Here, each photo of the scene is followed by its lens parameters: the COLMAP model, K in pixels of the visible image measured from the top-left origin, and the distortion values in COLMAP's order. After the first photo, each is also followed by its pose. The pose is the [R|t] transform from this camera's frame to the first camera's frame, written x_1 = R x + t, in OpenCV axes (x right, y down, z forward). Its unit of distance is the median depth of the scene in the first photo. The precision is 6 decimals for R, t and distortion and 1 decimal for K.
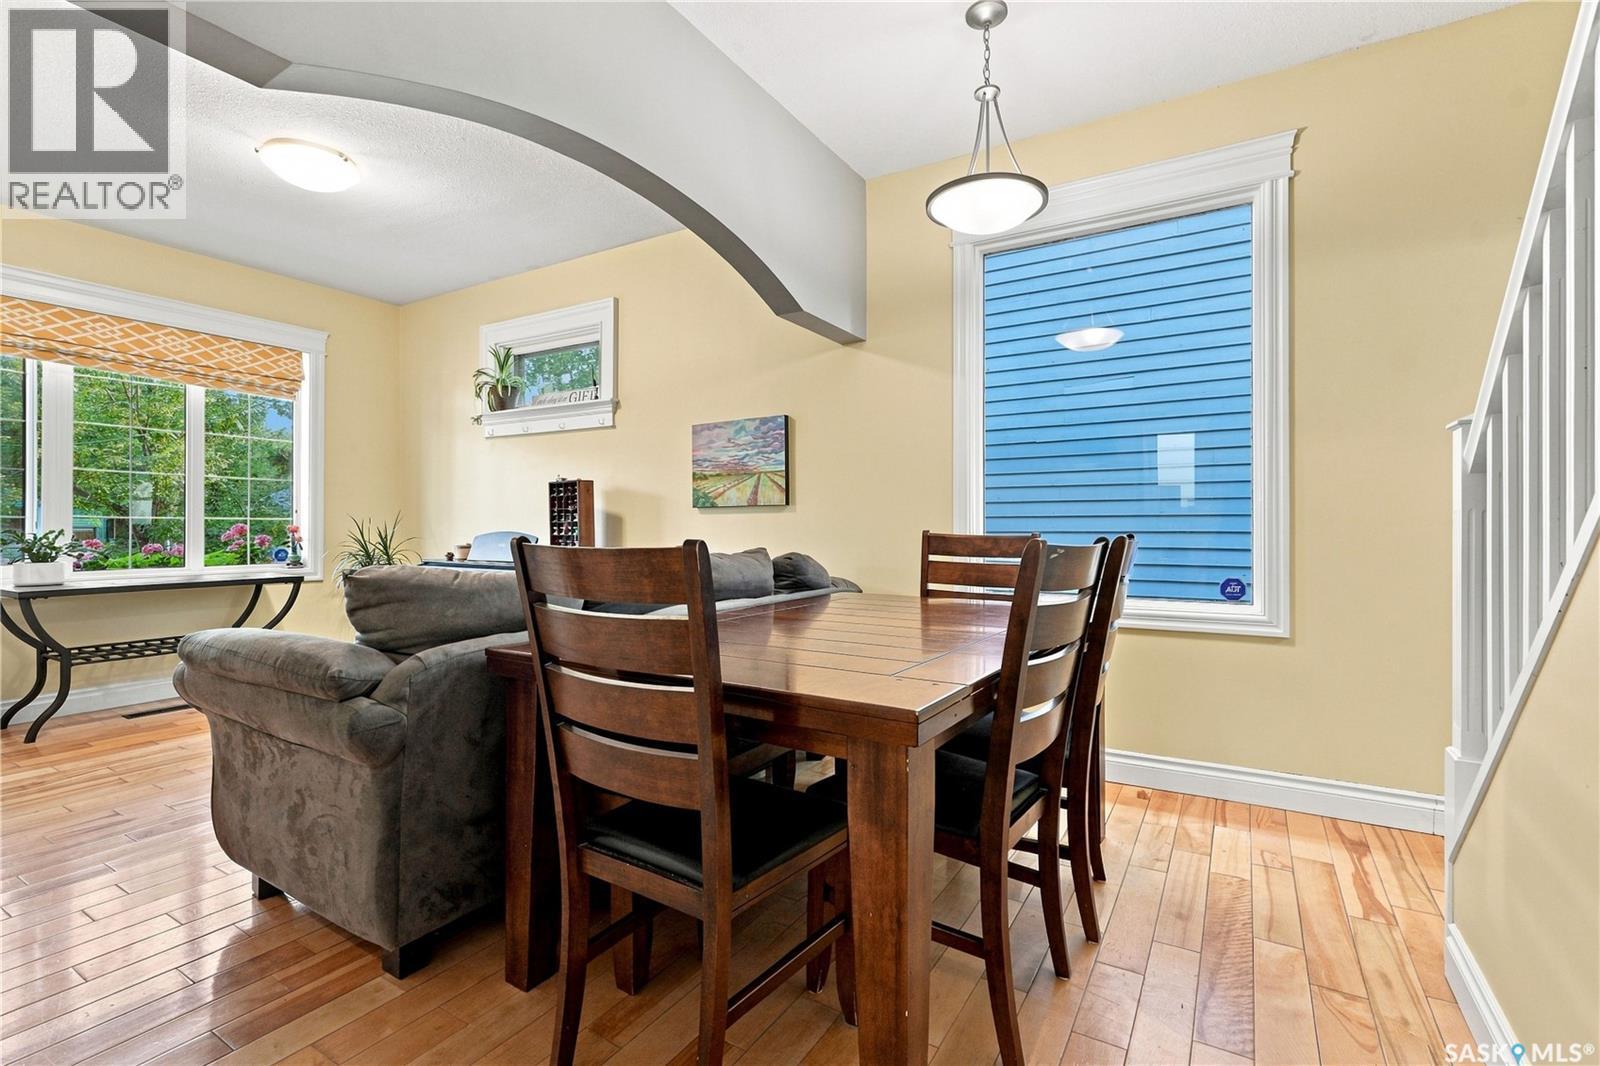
lens RADIAL K [[735.3, 0, 798.2], [0, 735.3, 528.6], [0, 0, 1]] dist [0.001029, -0.000493]
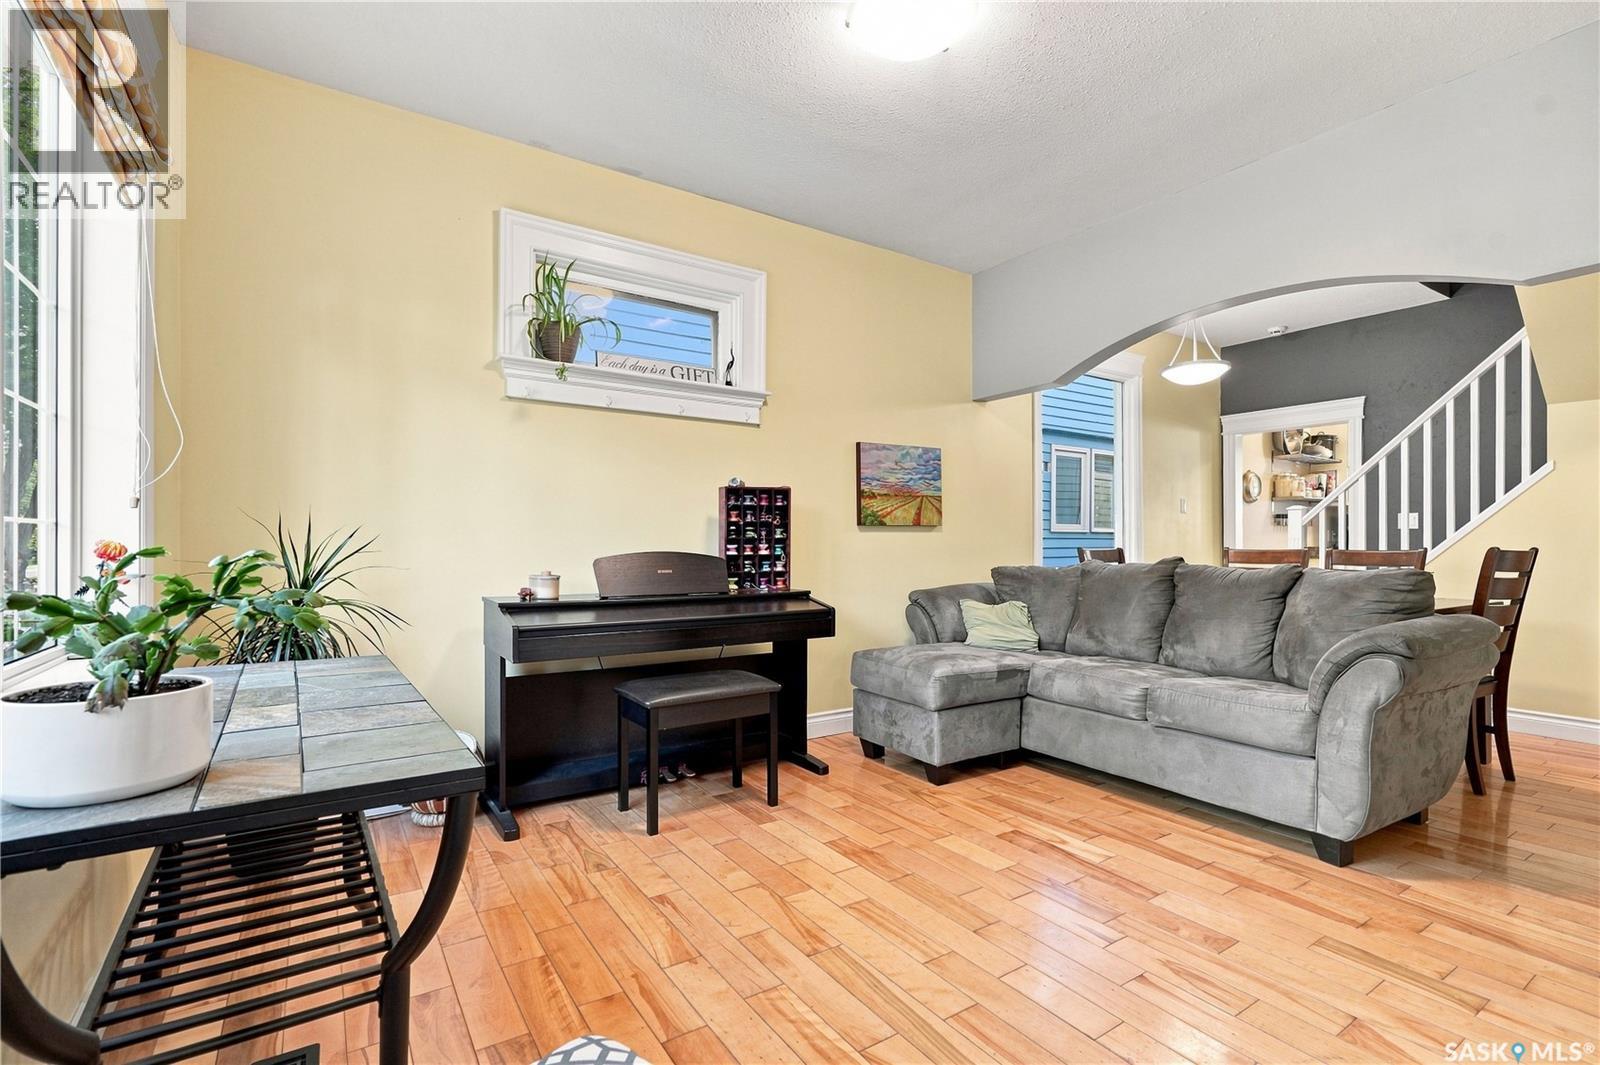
lens RADIAL K [[735.3, 0, 798.2], [0, 735.3, 540.2], [0, 0, 1]] dist [0.001029, -0.000493]
pose [[0.423367, 0.003962, 0.905950, -1.103317], [-0.003017, 0.999991, -0.002963, -0.004931], [-0.905953, -0.001479, 0.423375, 0.668681]]
